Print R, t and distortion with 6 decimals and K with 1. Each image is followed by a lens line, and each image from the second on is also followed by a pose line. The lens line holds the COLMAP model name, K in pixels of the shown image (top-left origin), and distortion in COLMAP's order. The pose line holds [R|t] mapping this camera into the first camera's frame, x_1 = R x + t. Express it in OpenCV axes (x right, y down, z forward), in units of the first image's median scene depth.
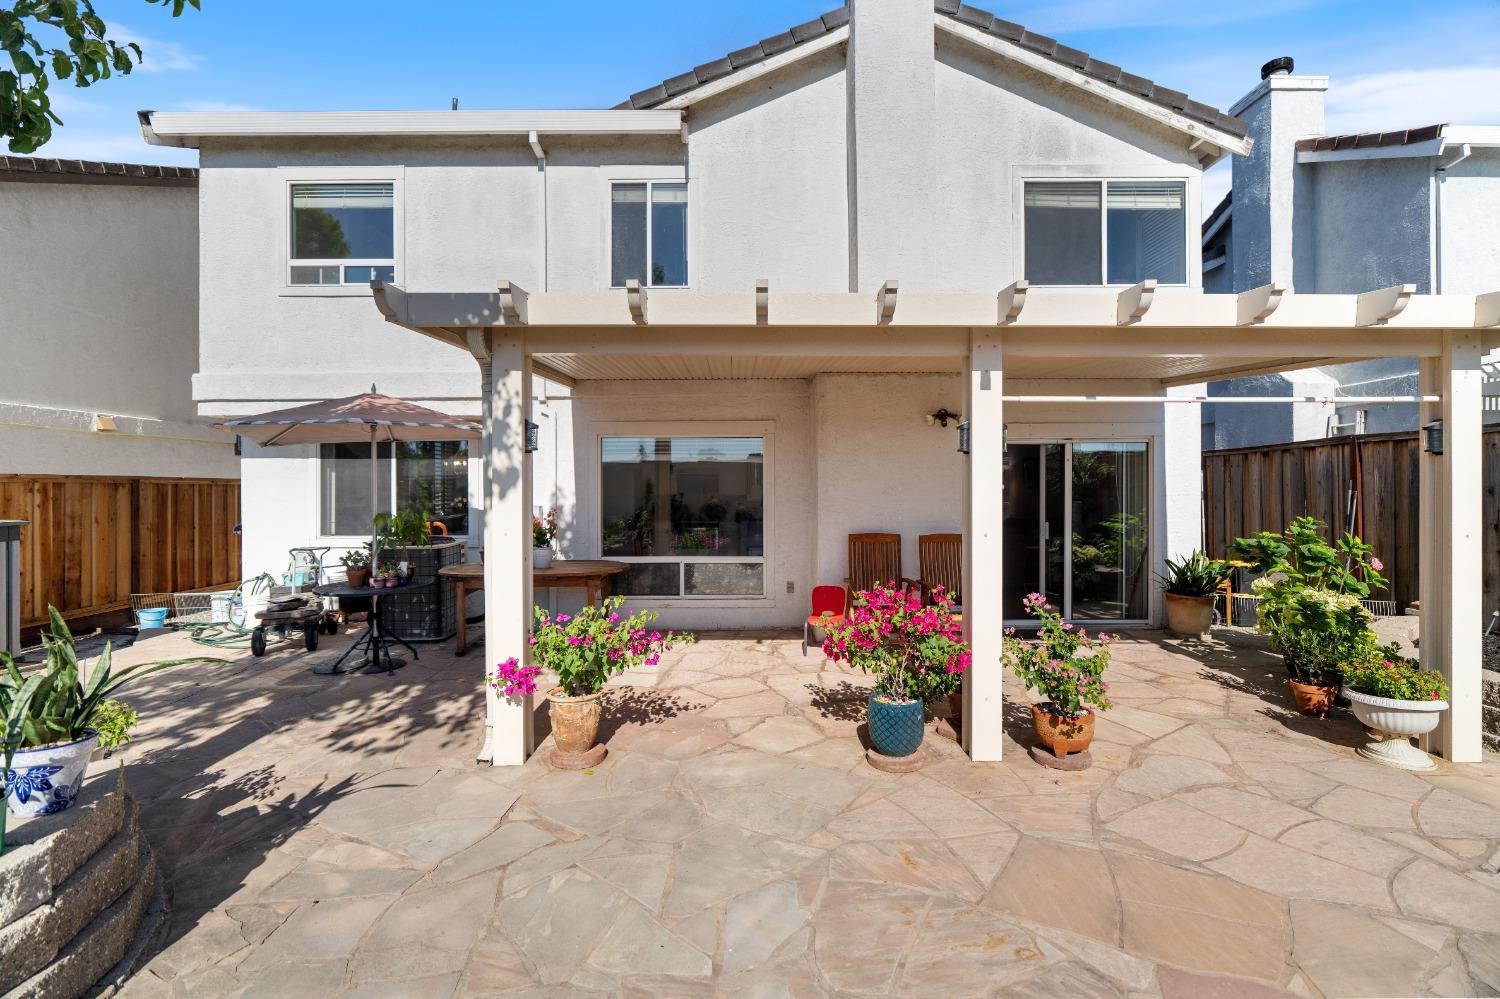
lens RADIAL K [[686.5, 0, 751.1], [0, 686.5, 487.9], [0, 0, 1]] dist [-0.007503, 0.003994]
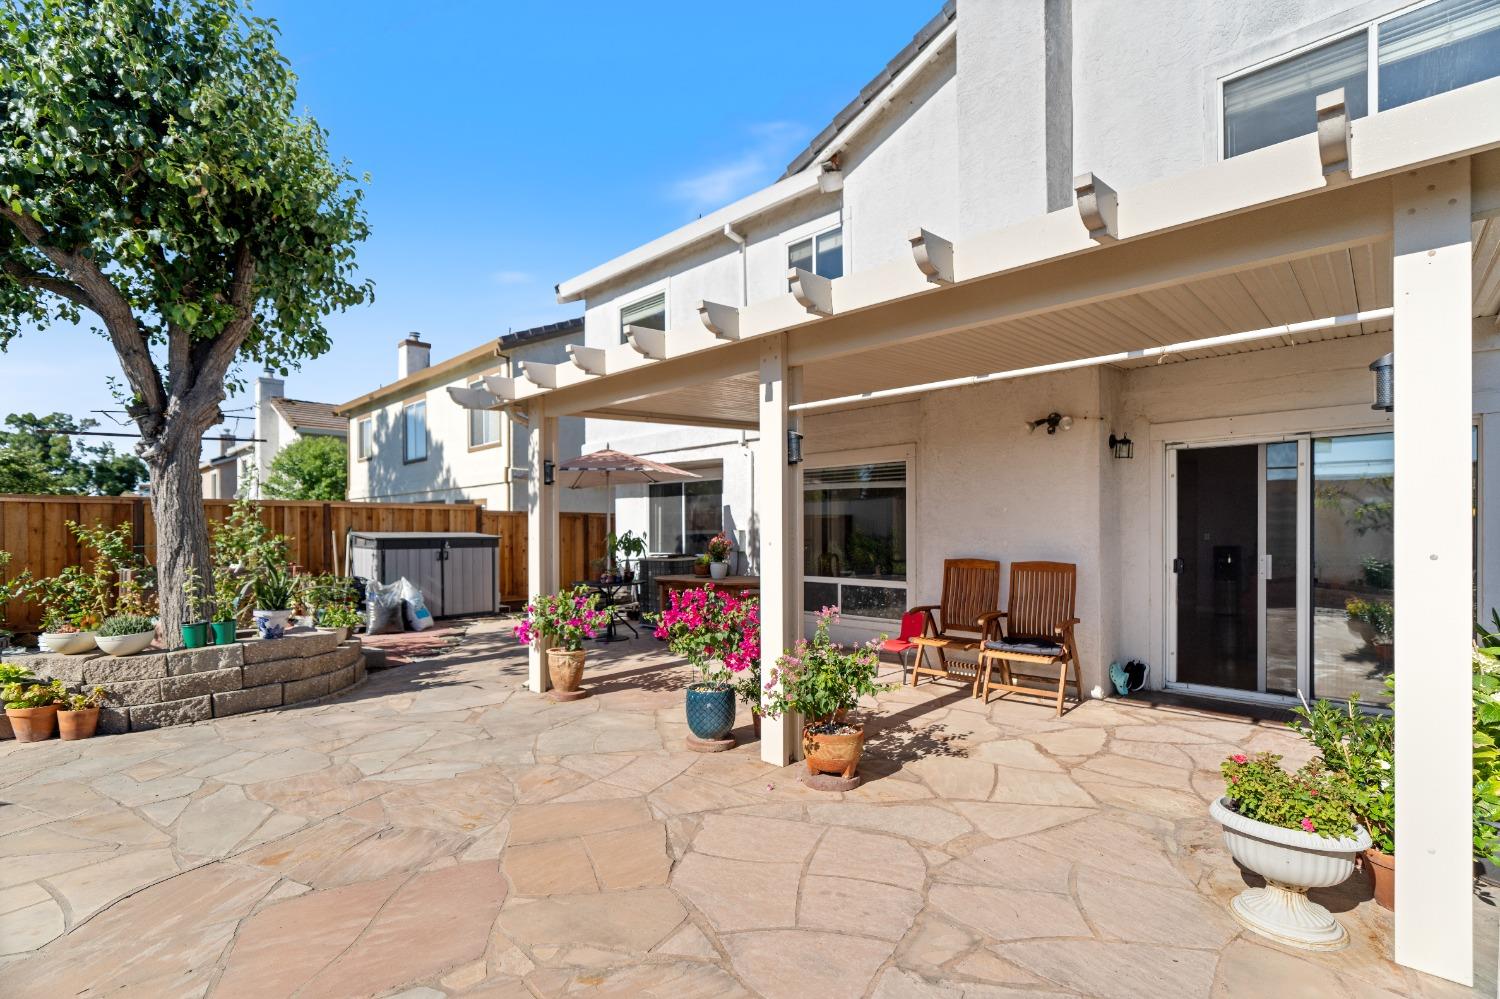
lens RADIAL K [[686.5, 0, 729.9], [0, 686.5, 536.3], [0, 0, 1]] dist [-0.007503, 0.003994]
pose [[0.717639, 0.007989, -0.696370, 0.701984], [-0.001840, 0.999952, 0.009576, 0.033946], [0.696413, -0.005591, 0.717619, 0.153990]]
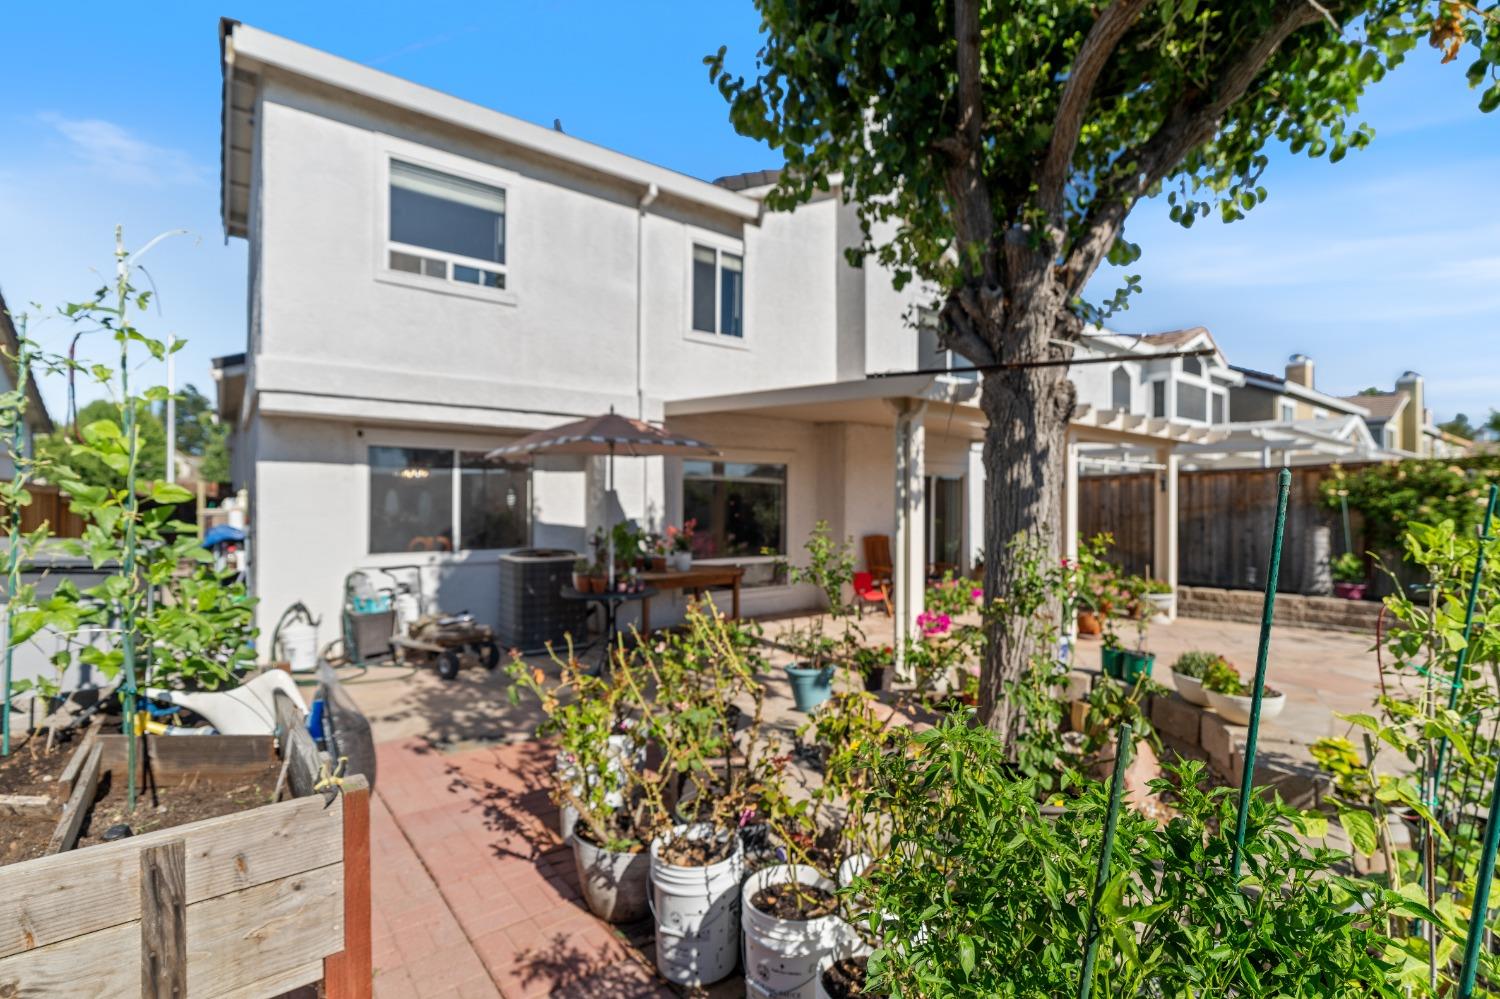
lens RADIAL K [[686.5, 0, 755.9], [0, 686.5, 504.0], [0, 0, 1]] dist [-0.007503, 0.003994]
pose [[0.785796, 0.003998, 0.618472, -1.126943], [-0.007703, 0.999965, 0.003323, -0.001683], [-0.618437, -0.007375, 0.785800, 0.011909]]
